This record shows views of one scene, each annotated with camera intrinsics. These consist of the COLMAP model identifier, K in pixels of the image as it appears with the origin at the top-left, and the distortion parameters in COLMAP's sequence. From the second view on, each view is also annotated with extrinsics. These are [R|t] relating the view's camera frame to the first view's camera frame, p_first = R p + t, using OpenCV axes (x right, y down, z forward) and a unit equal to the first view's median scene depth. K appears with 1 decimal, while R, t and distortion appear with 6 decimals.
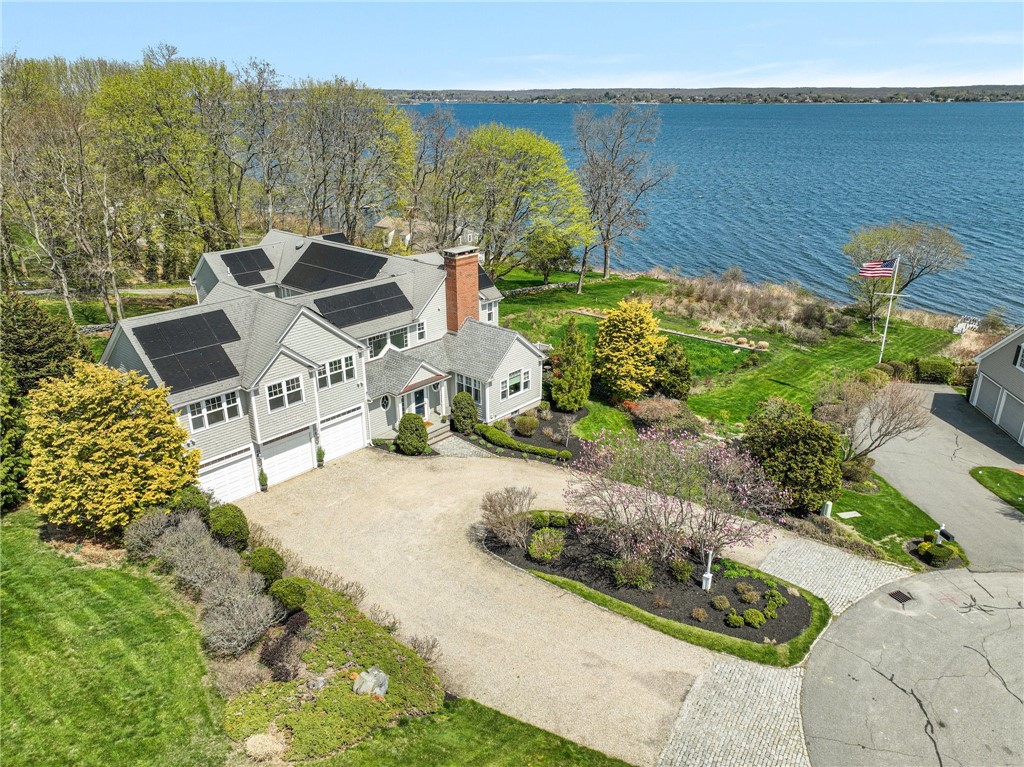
lens RADIAL K [[709.4, 0, 512.0], [0, 709.4, 383.5], [0, 0, 1]] dist [0.002378, -0.000048]
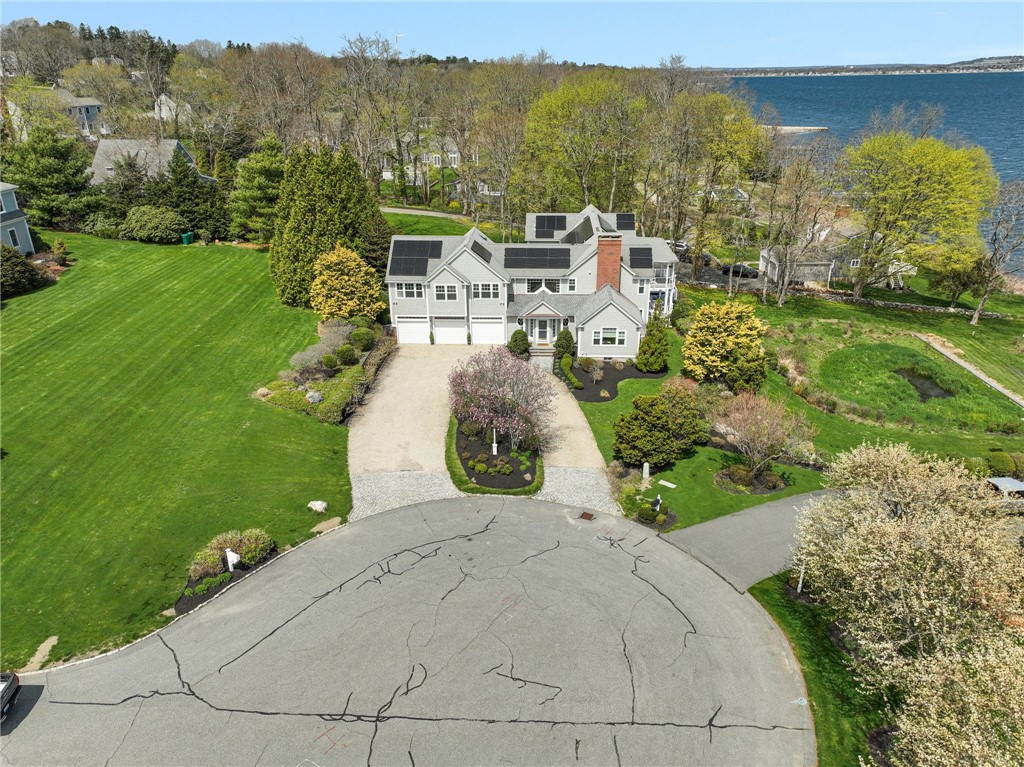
lens RADIAL K [[709.4, 0, 512.0], [0, 709.4, 383.5], [0, 0, 1]] dist [0.002378, -0.000048]
pose [[0.625916, 0.309502, -0.715848, 1.044923], [-0.282545, 0.945518, 0.161753, -0.097588], [0.726910, 0.101016, 0.679263, -0.057078]]
